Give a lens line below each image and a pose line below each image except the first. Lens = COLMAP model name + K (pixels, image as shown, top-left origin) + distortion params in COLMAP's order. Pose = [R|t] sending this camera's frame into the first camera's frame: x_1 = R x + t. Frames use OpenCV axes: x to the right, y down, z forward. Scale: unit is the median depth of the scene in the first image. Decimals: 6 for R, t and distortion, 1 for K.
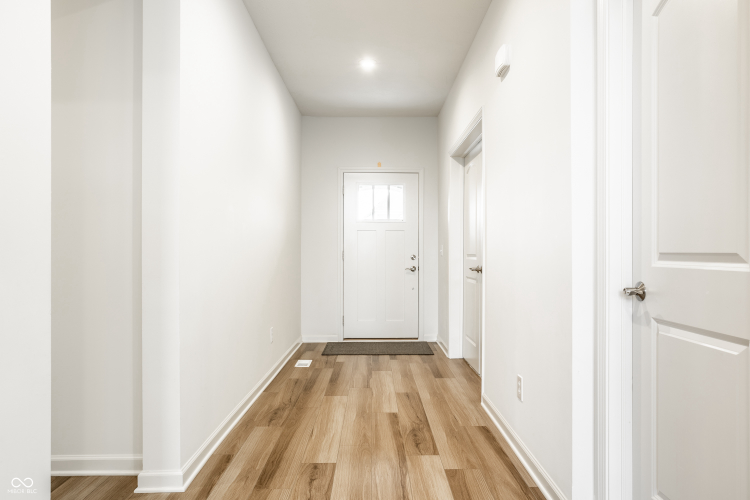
lens RADIAL K [[497.1, 0, 375.6], [0, 497.1, 250.6], [0, 0, 1]] dist [-0.000449, -0.000023]
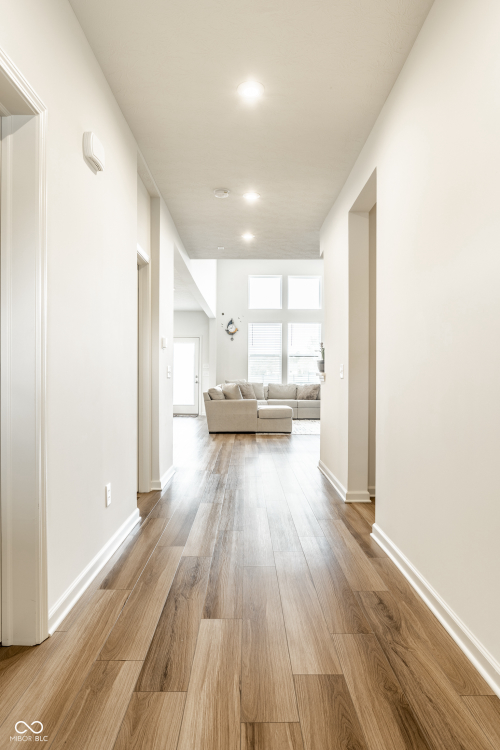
lens RADIAL K [[478.4, 0, 250.4], [0, 478.4, 375.9], [0, 0, 1]] dist [-0.016873, 0.001080]
pose [[-0.999984, -0.004642, -0.003274, -0.014376], [-0.004626, 0.999978, -0.004787, 0.013421], [0.003296, -0.004772, -0.999983, 1.611422]]
